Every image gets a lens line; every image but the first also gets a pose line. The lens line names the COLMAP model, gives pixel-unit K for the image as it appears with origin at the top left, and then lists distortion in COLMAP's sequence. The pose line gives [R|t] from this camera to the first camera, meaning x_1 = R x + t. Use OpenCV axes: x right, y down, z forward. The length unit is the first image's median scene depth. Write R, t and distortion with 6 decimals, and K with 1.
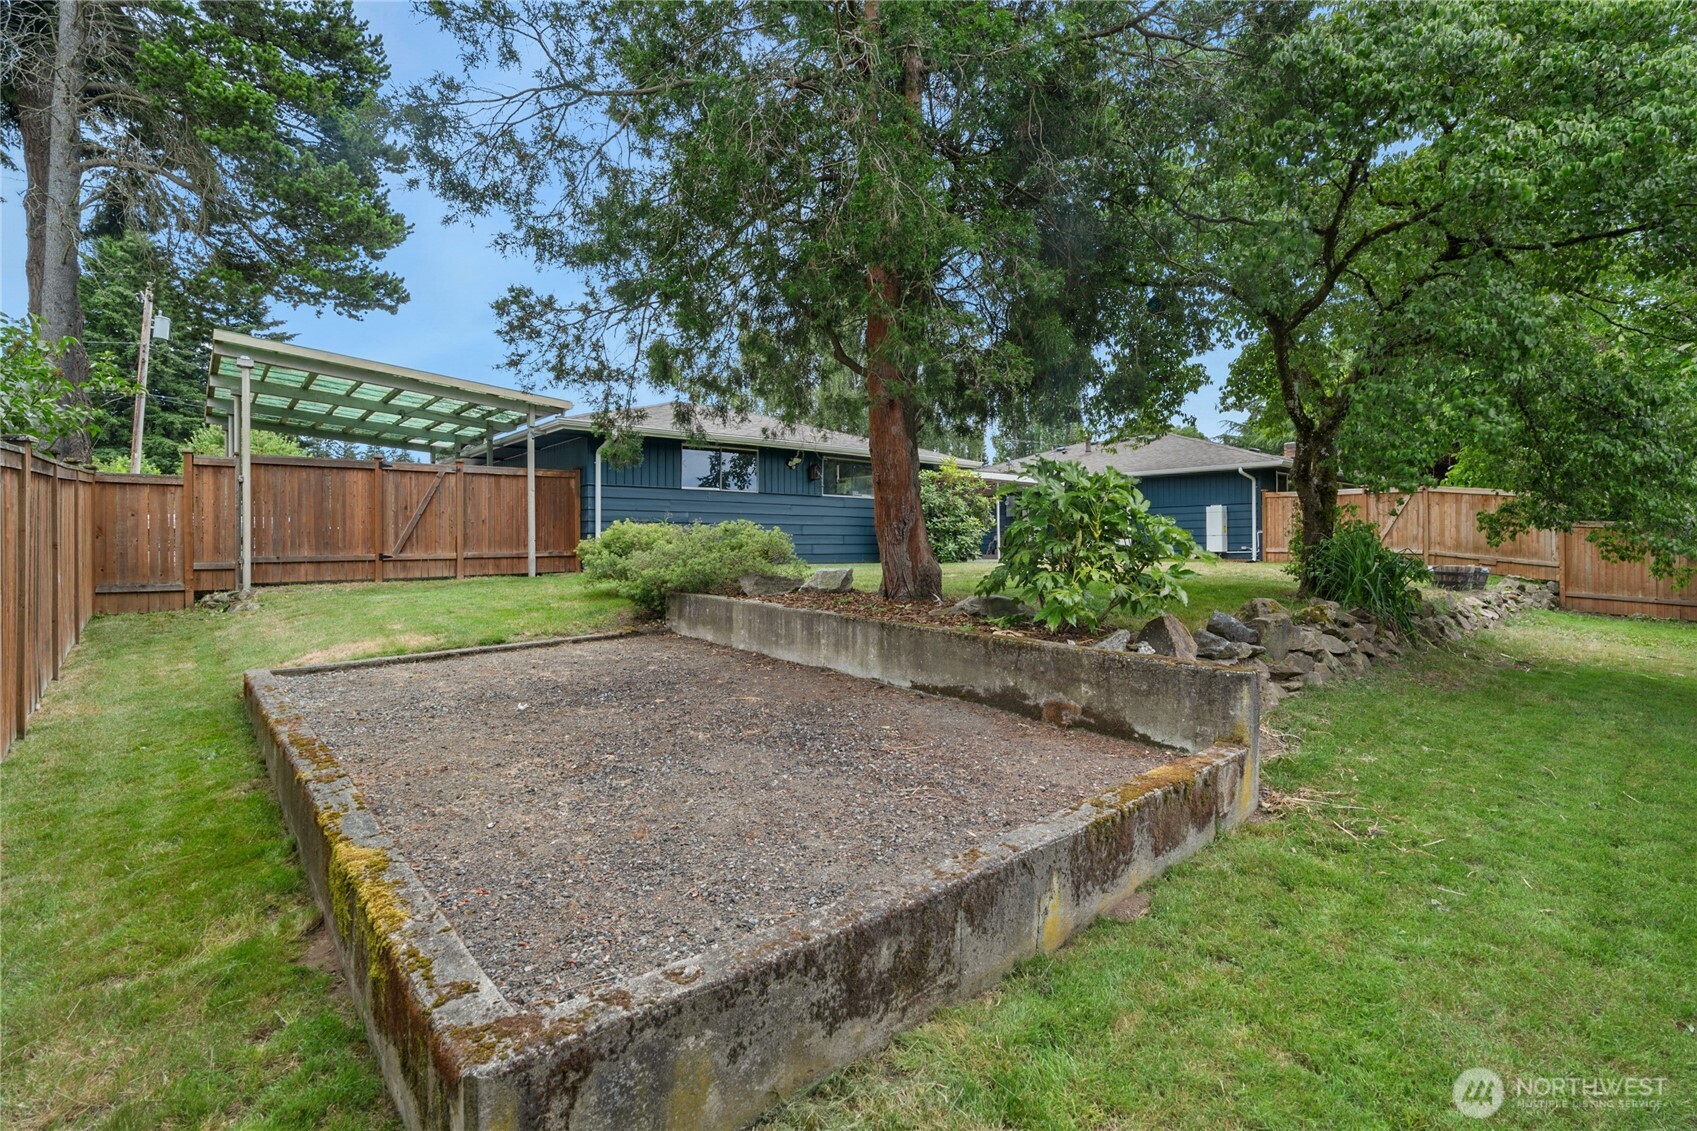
lens RADIAL K [[798.5, 0, 848.5], [0, 798.5, 565.5], [0, 0, 1]] dist [-0.001785, -0.000502]
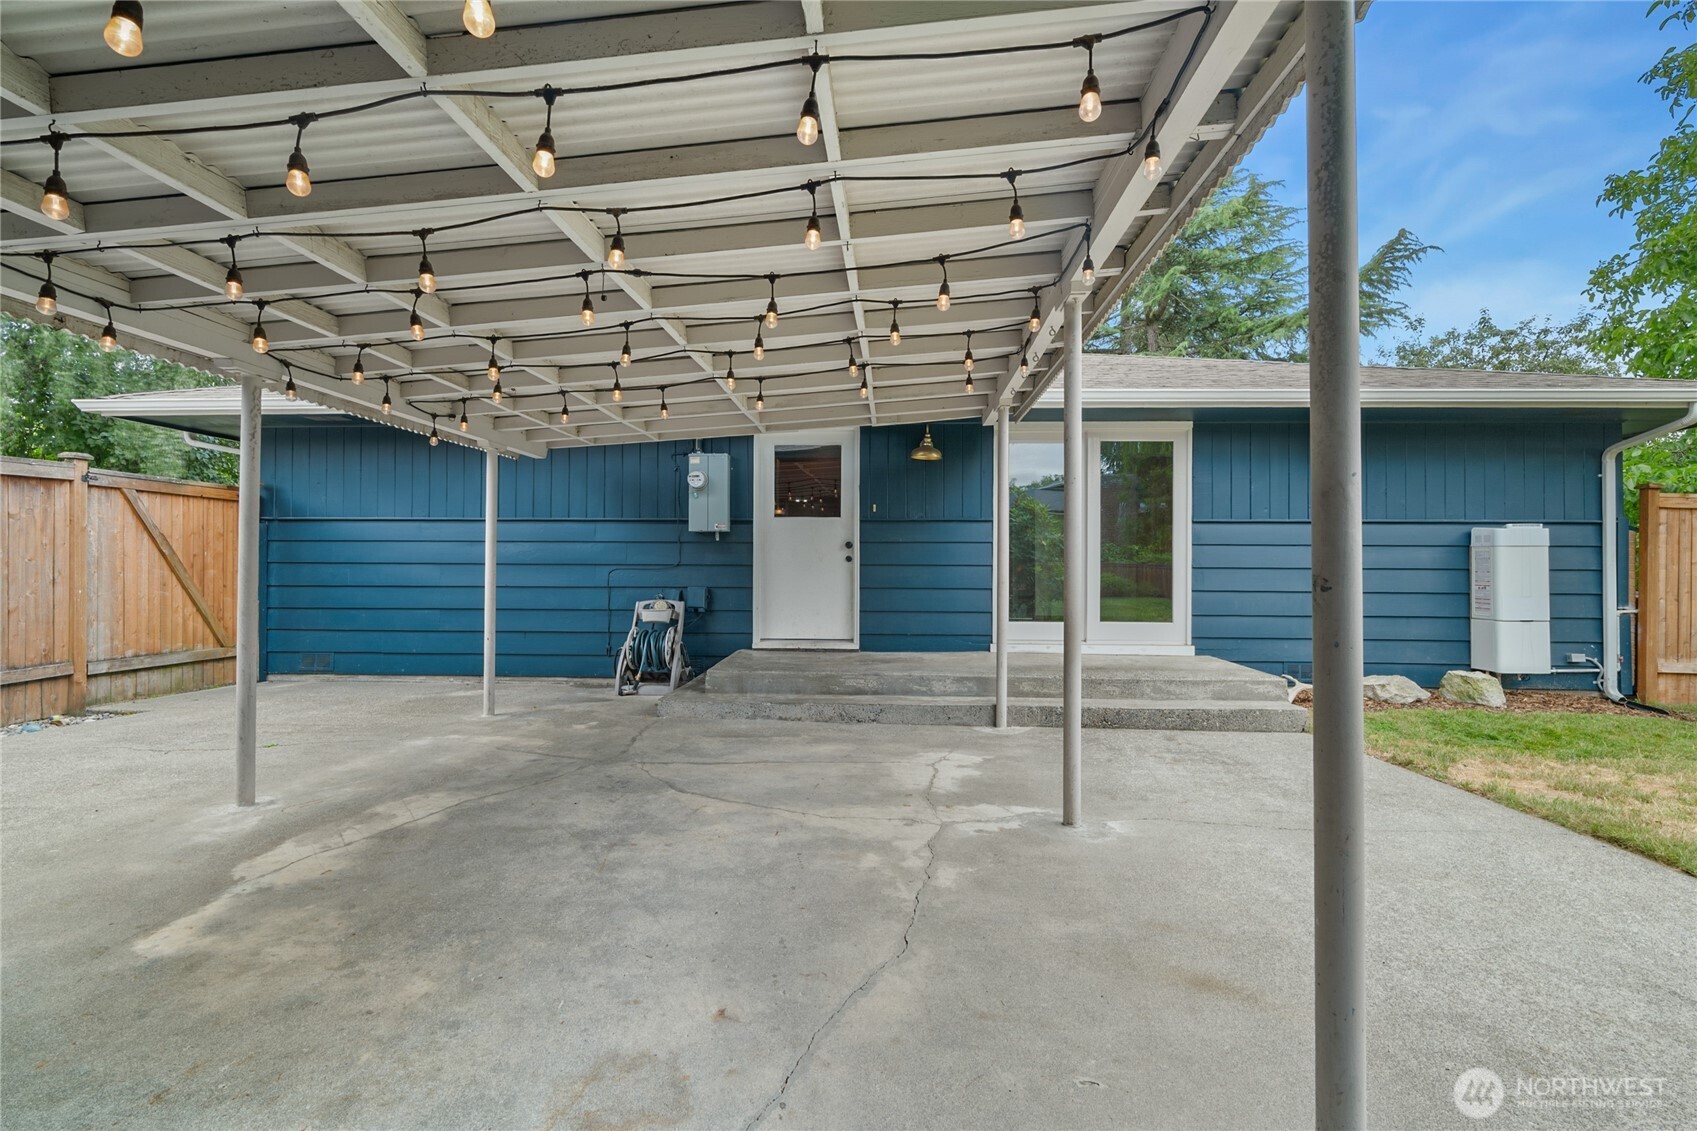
lens RADIAL K [[798.5, 0, 848.5], [0, 798.5, 565.5], [0, 0, 1]] dist [-0.001785, -0.000502]
pose [[0.676369, 0.008617, 0.736513, 0.054742], [0.005882, 0.999836, -0.017099, -0.064214], [-0.736540, 0.015897, 0.676207, 1.137955]]
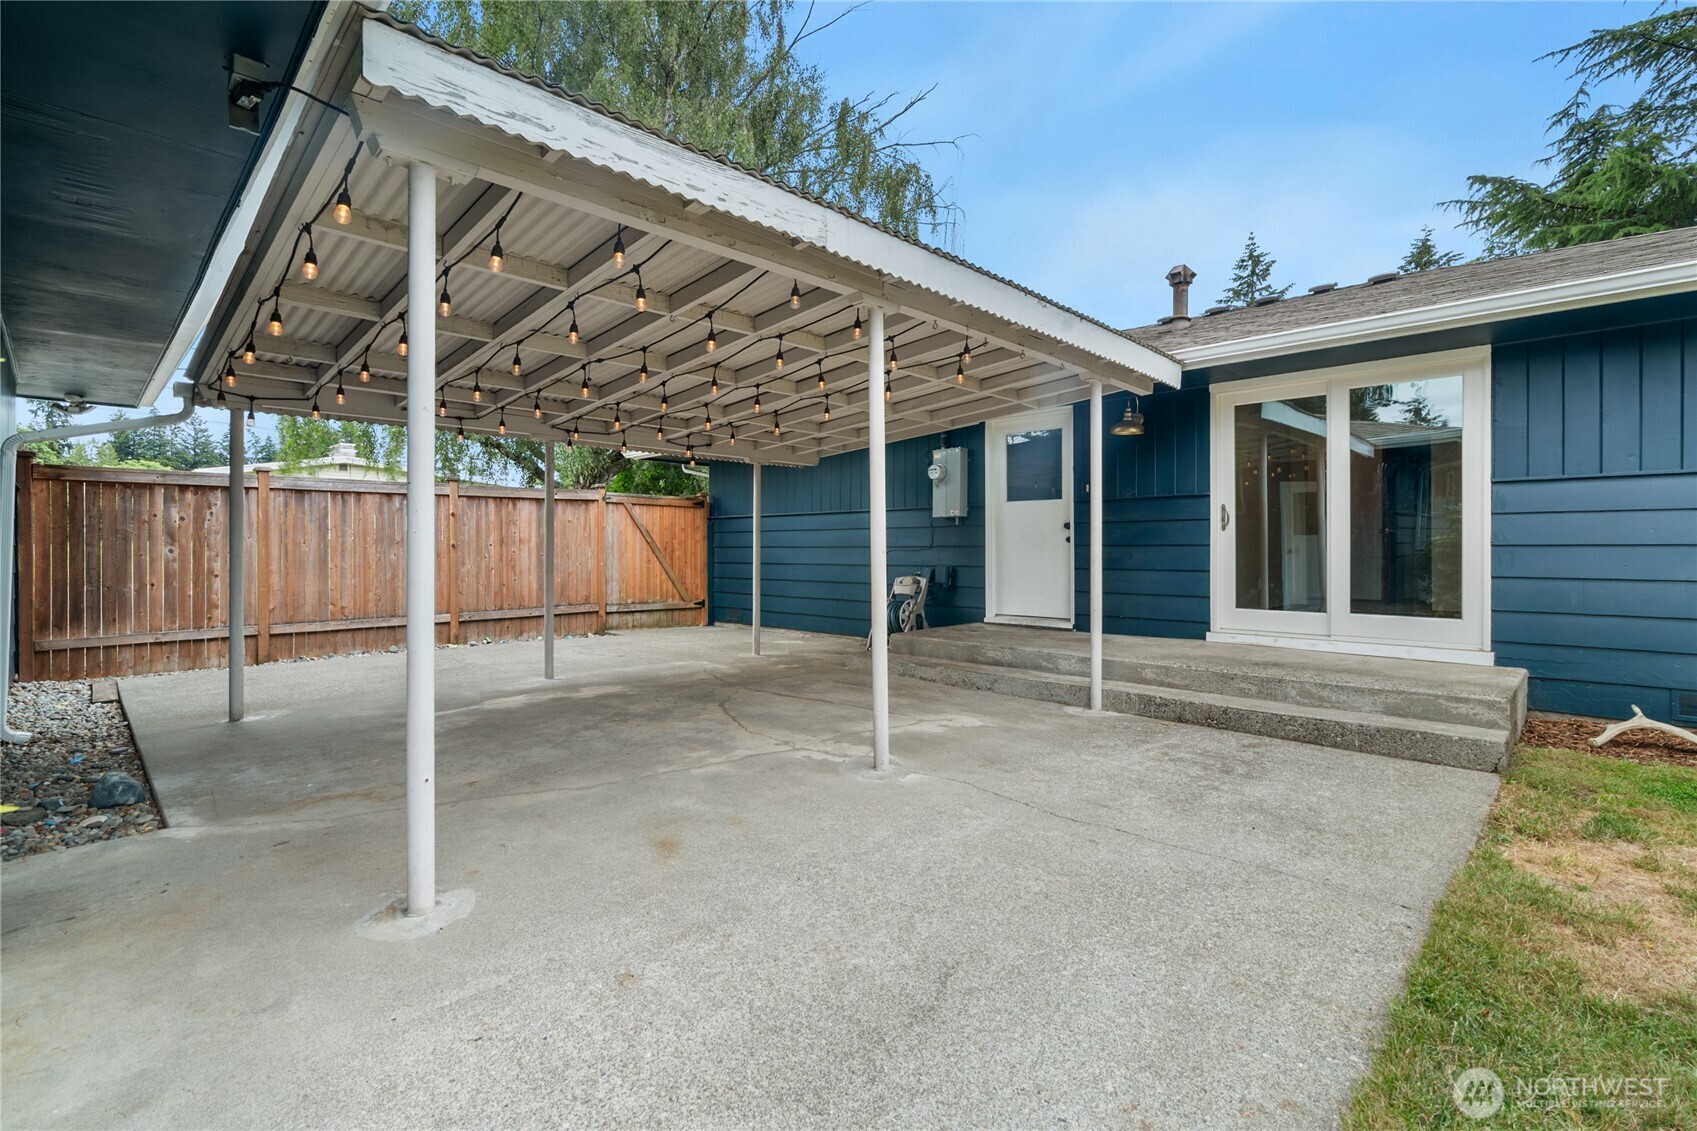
lens RADIAL K [[798.5, 0, 848.5], [0, 798.5, 565.5], [0, 0, 1]] dist [-0.001785, -0.000502]
pose [[0.996654, 0.005113, 0.081580, 0.203663], [-0.005028, 0.999987, -0.001246, -0.060133], [-0.081585, 0.000831, 0.996666, 1.014445]]
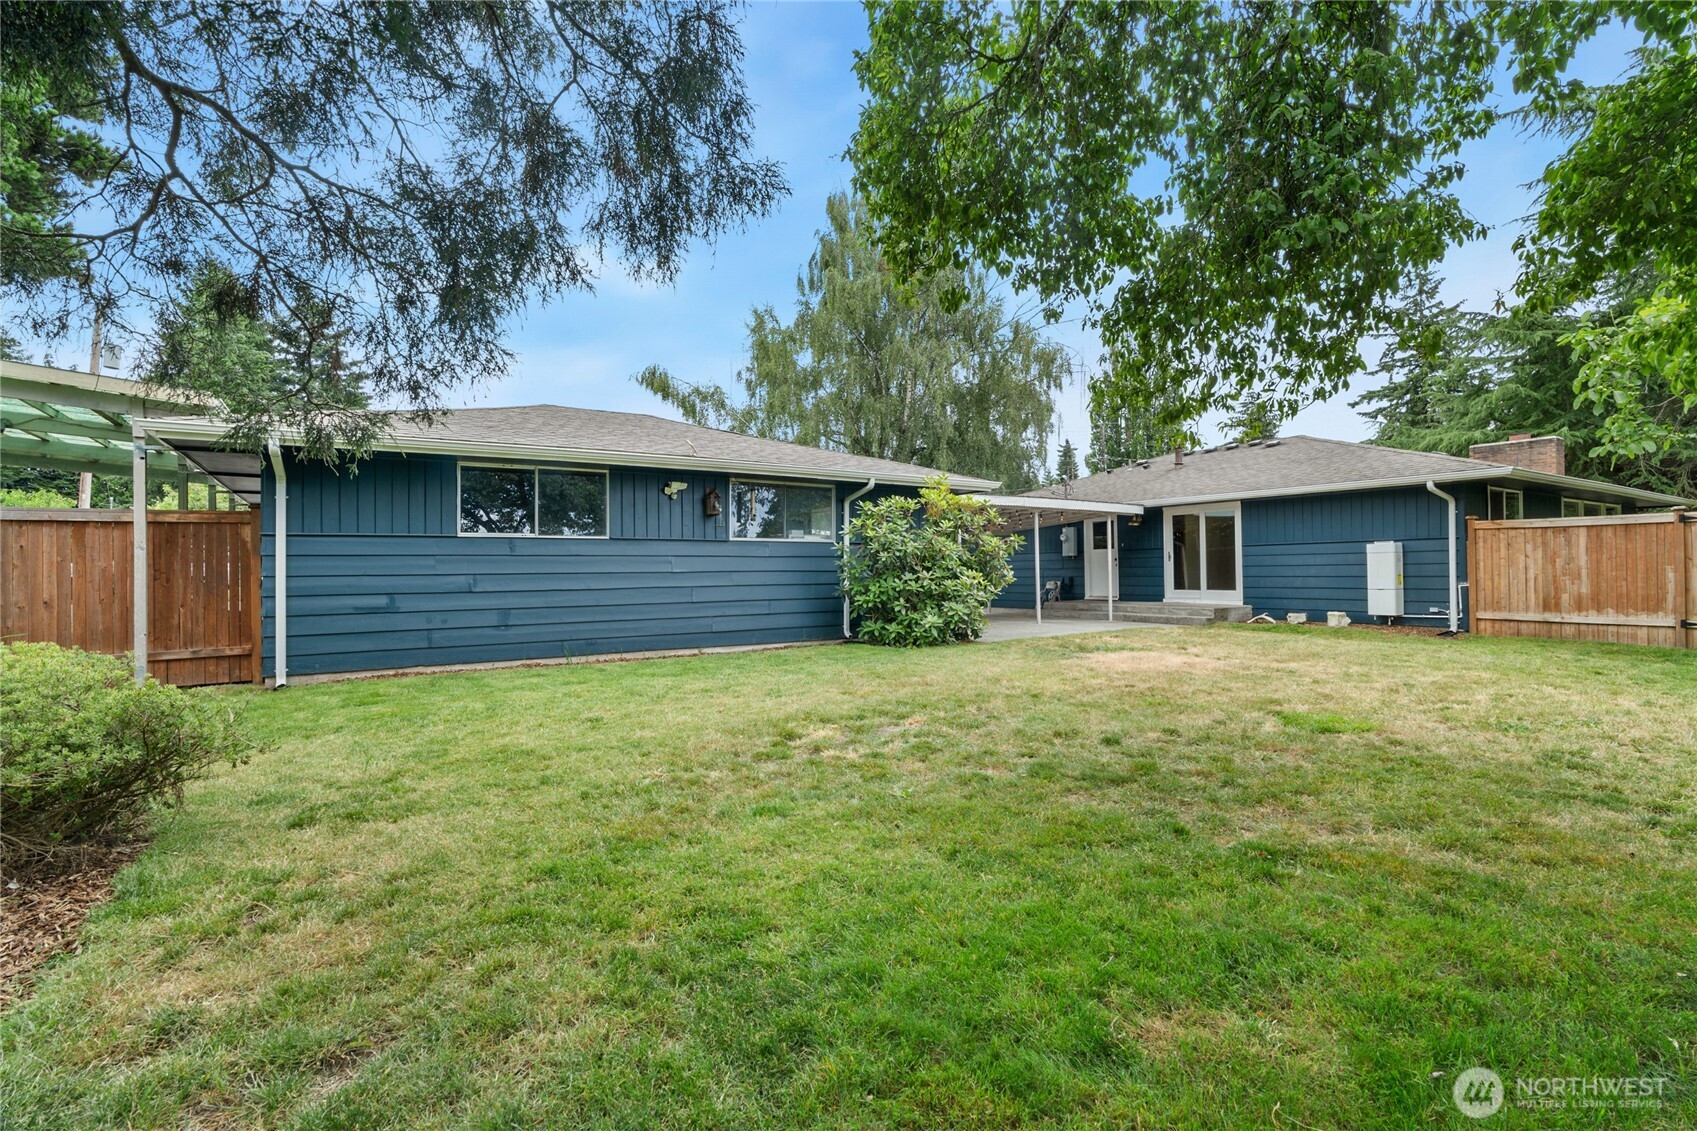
lens RADIAL K [[774.6, 0, 848.5], [0, 774.6, 565.5], [0, 0, 1]] dist [-0.002793, -0.000196]
pose [[0.991370, -0.008710, -0.130807, 0.138495], [0.004997, 0.999576, -0.028690, -0.047284], [0.131002, 0.027788, 0.990993, 0.388518]]
